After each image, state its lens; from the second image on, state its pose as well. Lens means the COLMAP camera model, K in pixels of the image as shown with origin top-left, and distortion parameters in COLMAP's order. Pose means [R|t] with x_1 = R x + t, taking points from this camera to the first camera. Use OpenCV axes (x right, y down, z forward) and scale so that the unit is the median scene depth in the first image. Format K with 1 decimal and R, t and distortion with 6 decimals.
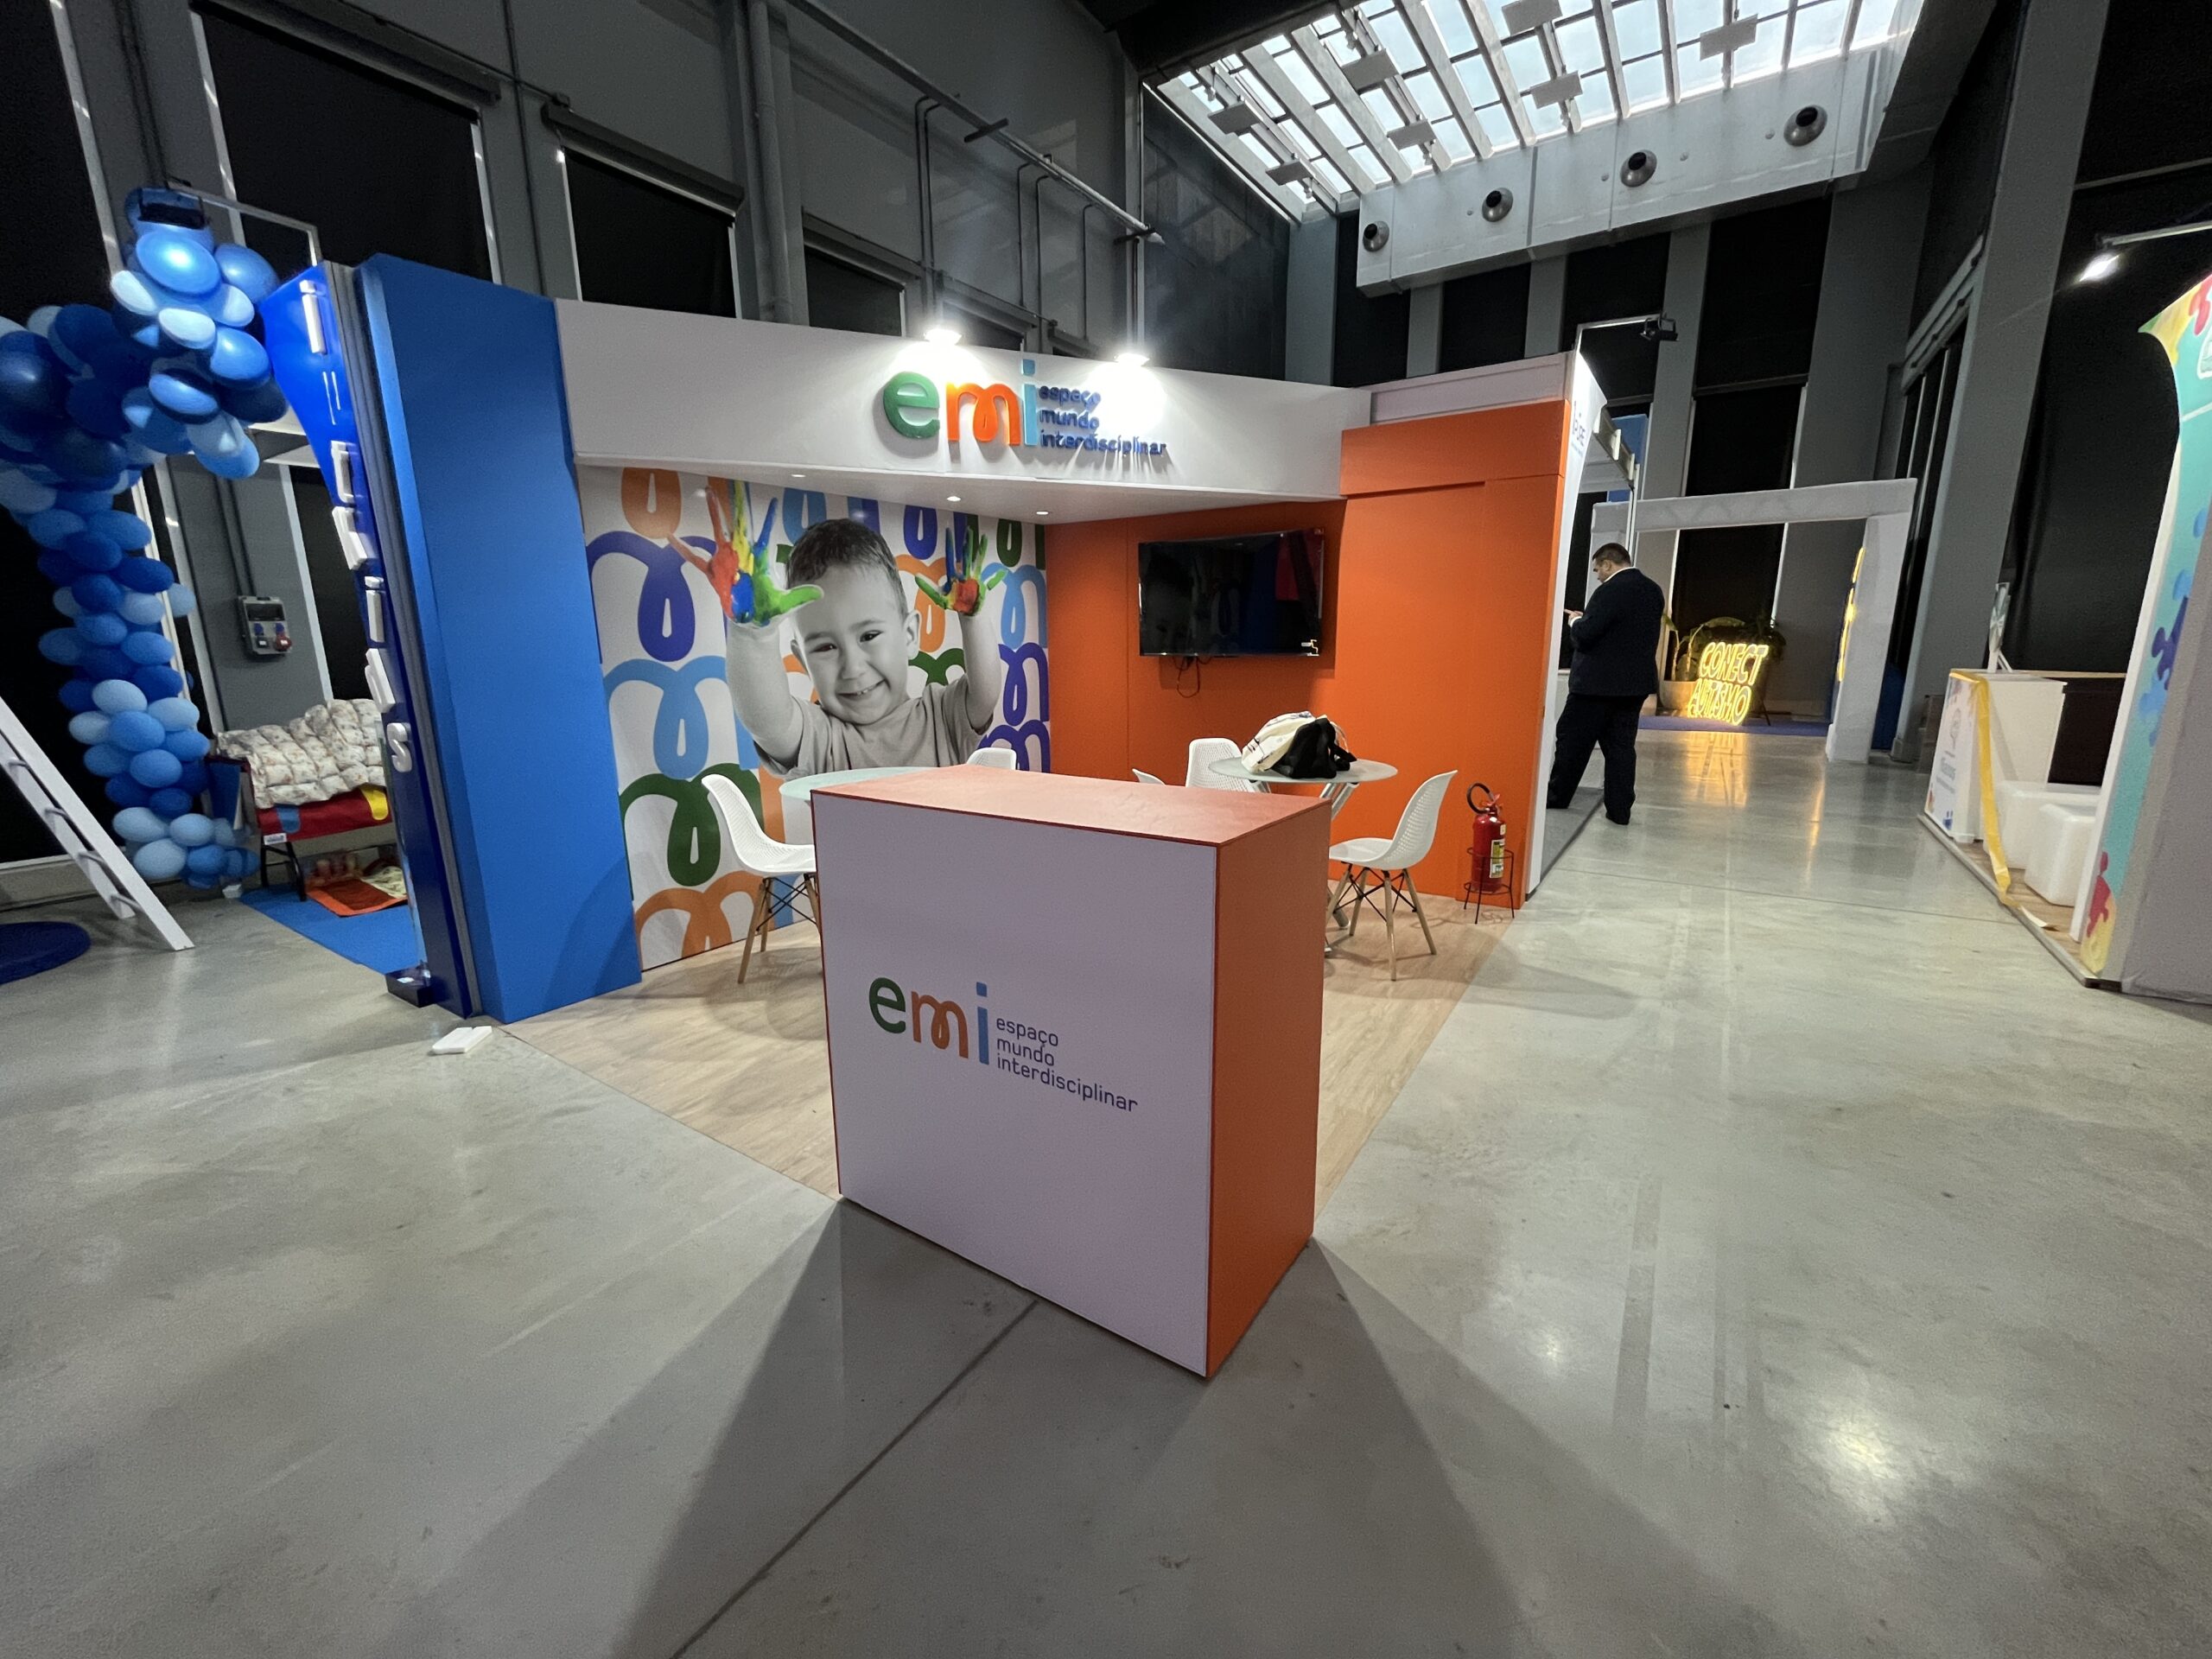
lens RADIAL K [[900.8, 0, 1110.4], [0, 900.8, 826.9], [0, 0, 1]] dist [-0.003641, 0.000286]
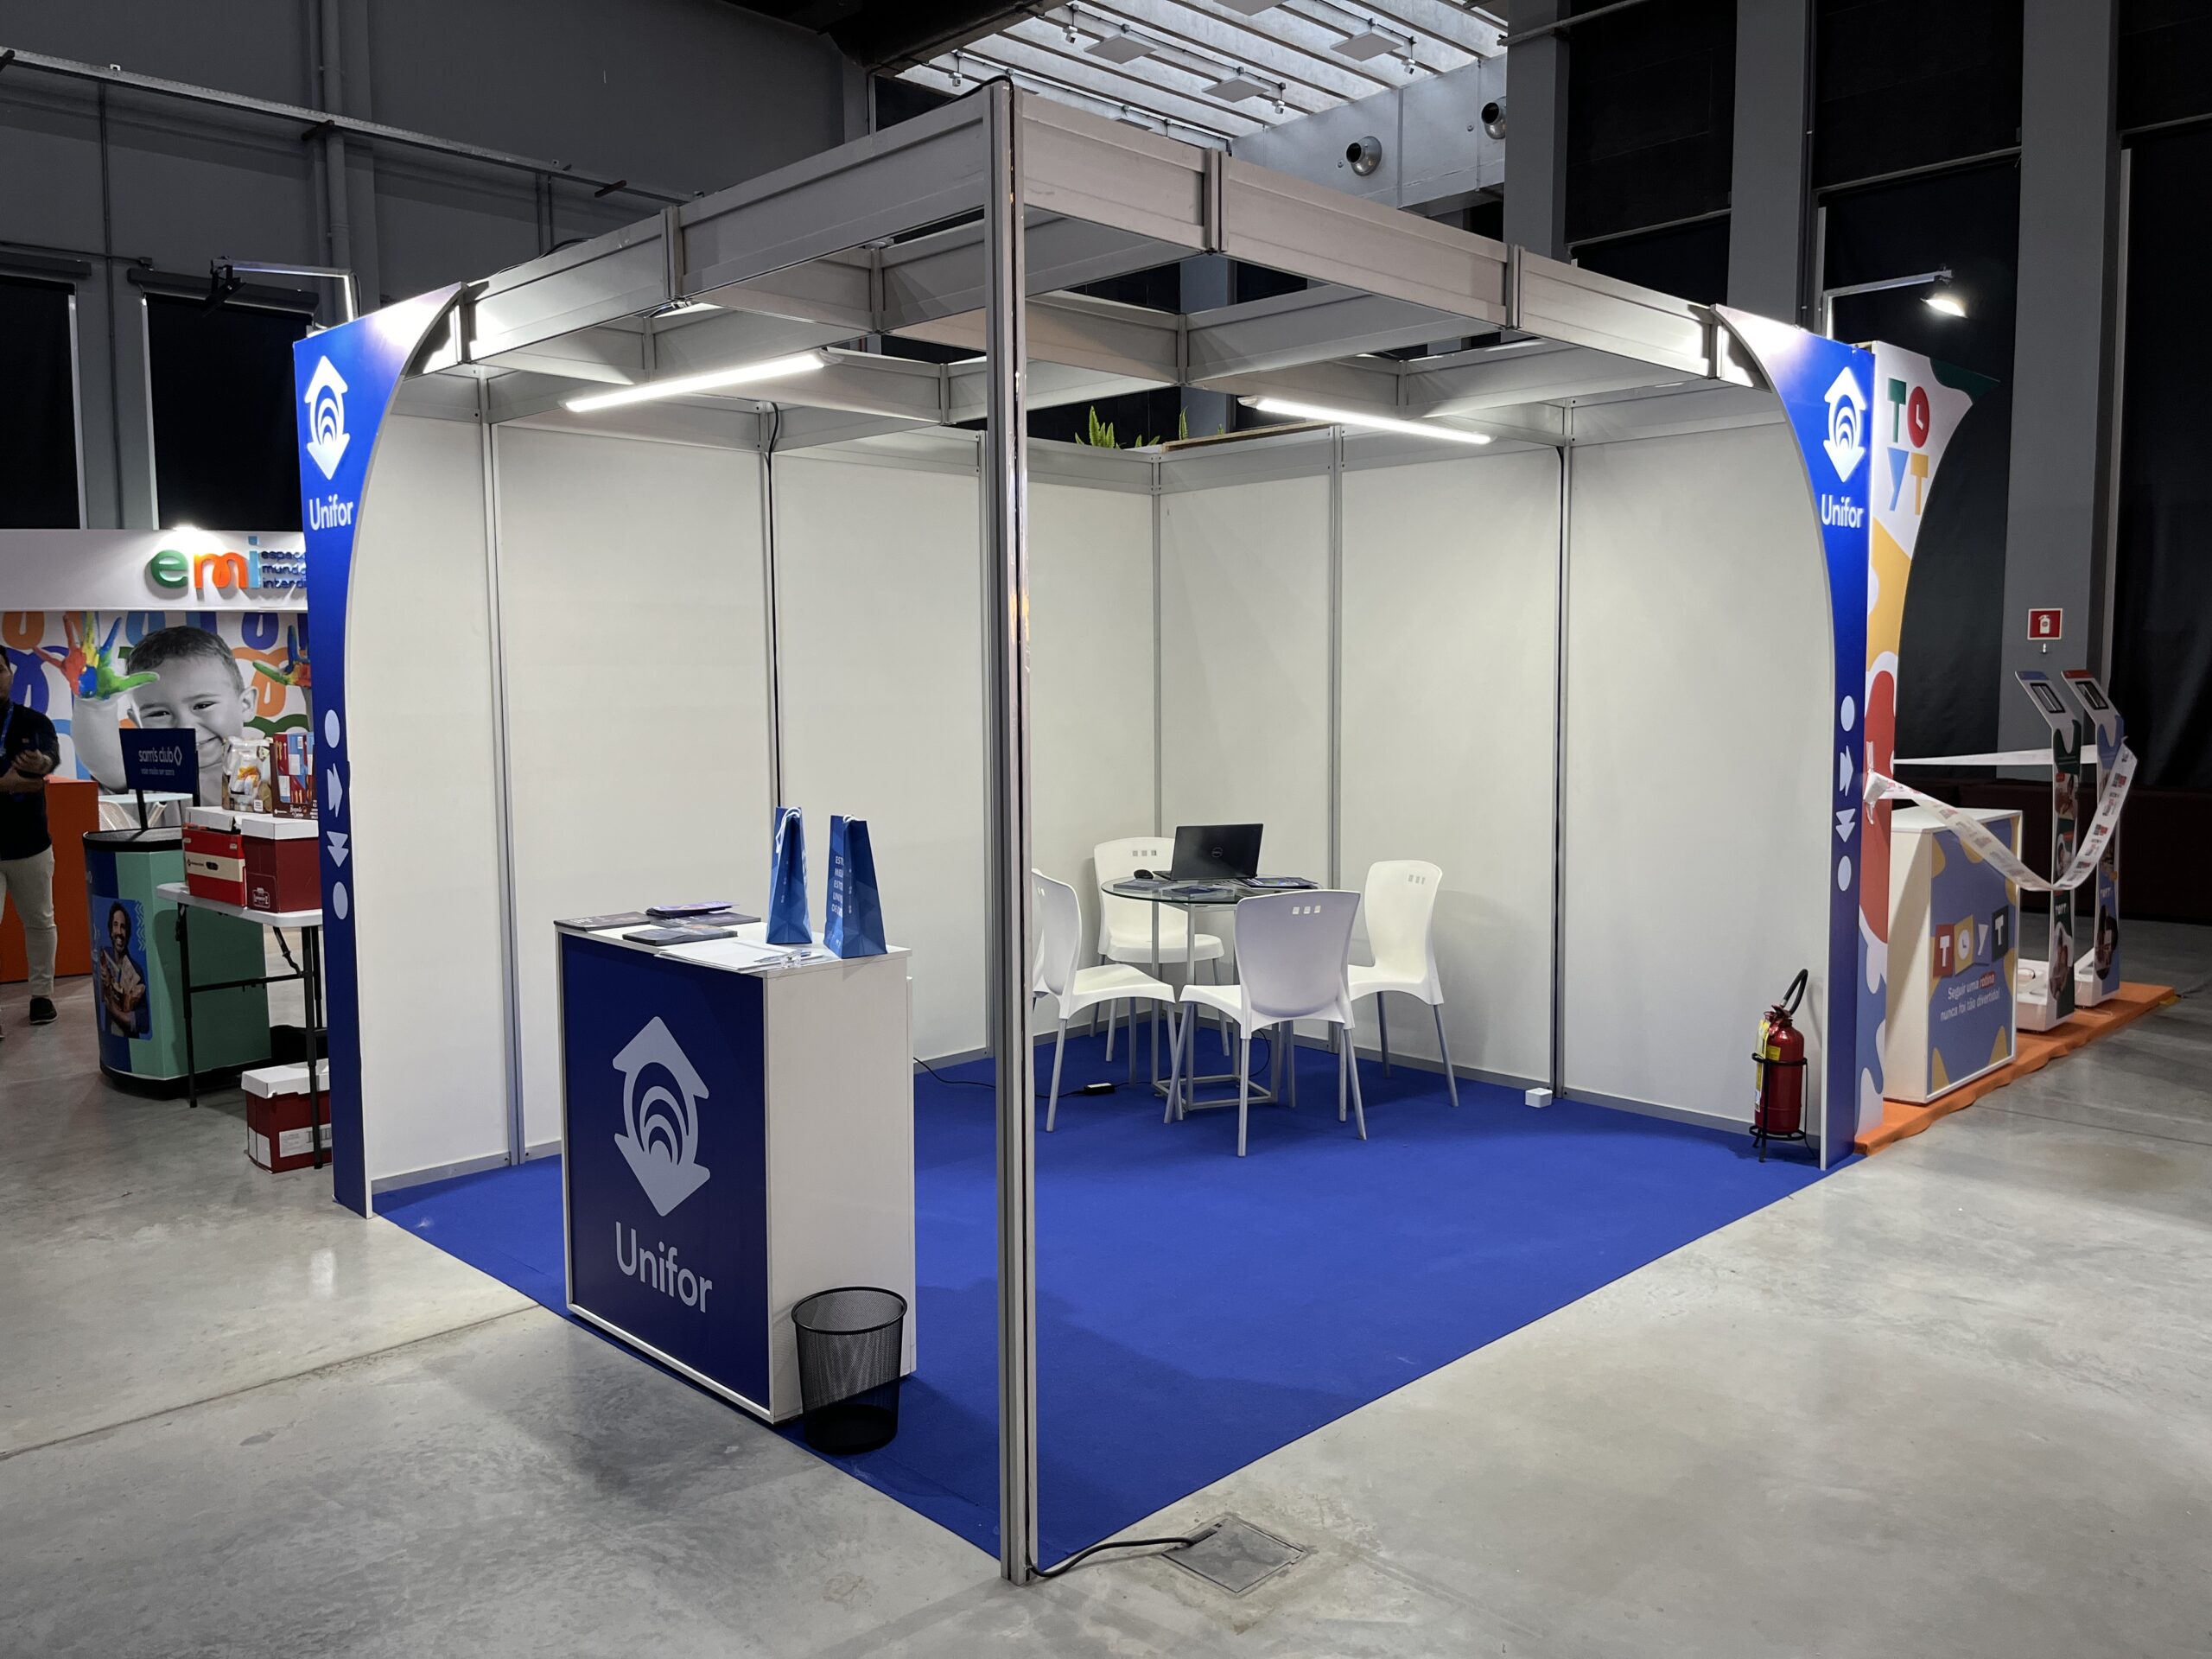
lens RADIAL K [[1683.8, 0, 1116.2], [0, 1683.8, 797.4], [0, 0, 1]] dist [0.054776, -0.067318]
pose [[0.979383, 0.021718, -0.200842, 1.815016], [-0.048155, 0.990643, -0.127700, 0.217375], [0.196190, 0.134738, 0.971265, -1.389293]]
